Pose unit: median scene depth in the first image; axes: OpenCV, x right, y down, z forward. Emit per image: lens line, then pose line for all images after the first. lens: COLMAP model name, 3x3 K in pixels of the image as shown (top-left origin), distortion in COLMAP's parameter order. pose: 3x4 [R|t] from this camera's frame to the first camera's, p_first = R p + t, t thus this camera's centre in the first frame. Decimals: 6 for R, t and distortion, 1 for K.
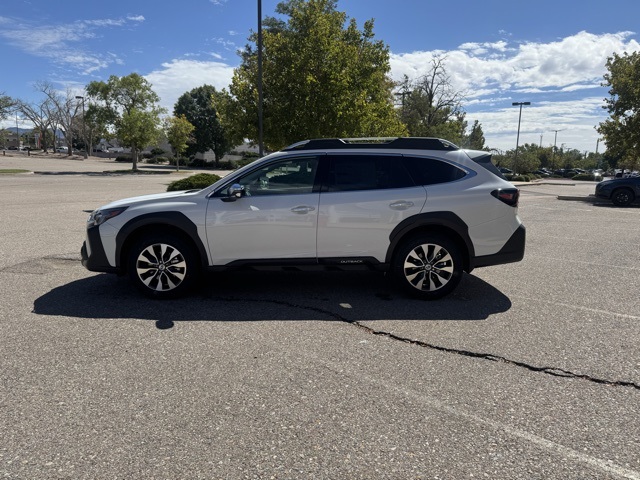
lens RADIAL K [[465.7, 0, 320.0], [0, 465.7, 240.0], [0, 0, 1]] dist [0.007141, -0.004800]
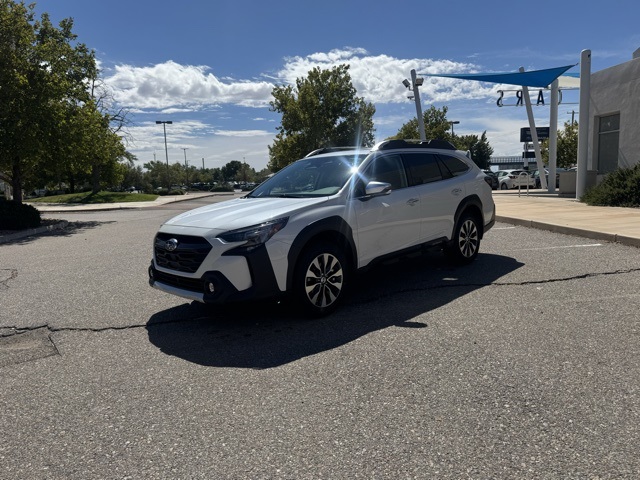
lens RADIAL K [[465.7, 0, 320.0], [0, 465.7, 240.0], [0, 0, 1]] dist [0.007141, -0.004800]
pose [[0.687718, -0.137464, 0.712845, -0.245390], [0.165698, 0.985713, 0.030227, -0.011580], [-0.706816, 0.097329, 0.700670, 0.093778]]
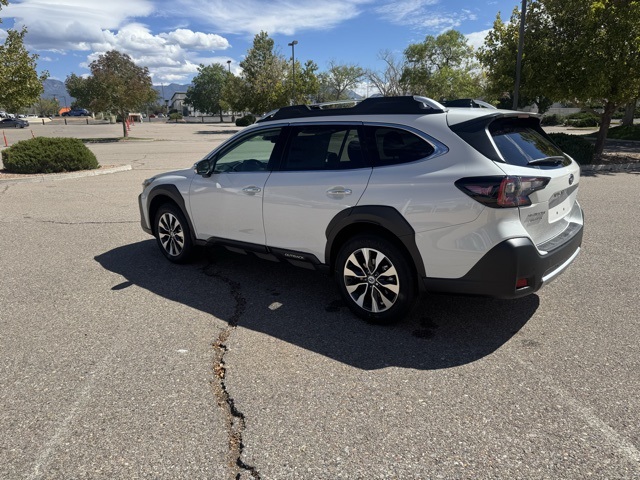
lens RADIAL K [[465.7, 0, 320.0], [0, 465.7, 240.0], [0, 0, 1]] dist [0.007141, -0.004800]
pose [[0.750431, 0.131598, -0.647715, 0.160561], [-0.073573, 0.990520, 0.116007, -0.020649], [0.656841, -0.039401, 0.752999, 0.101528]]
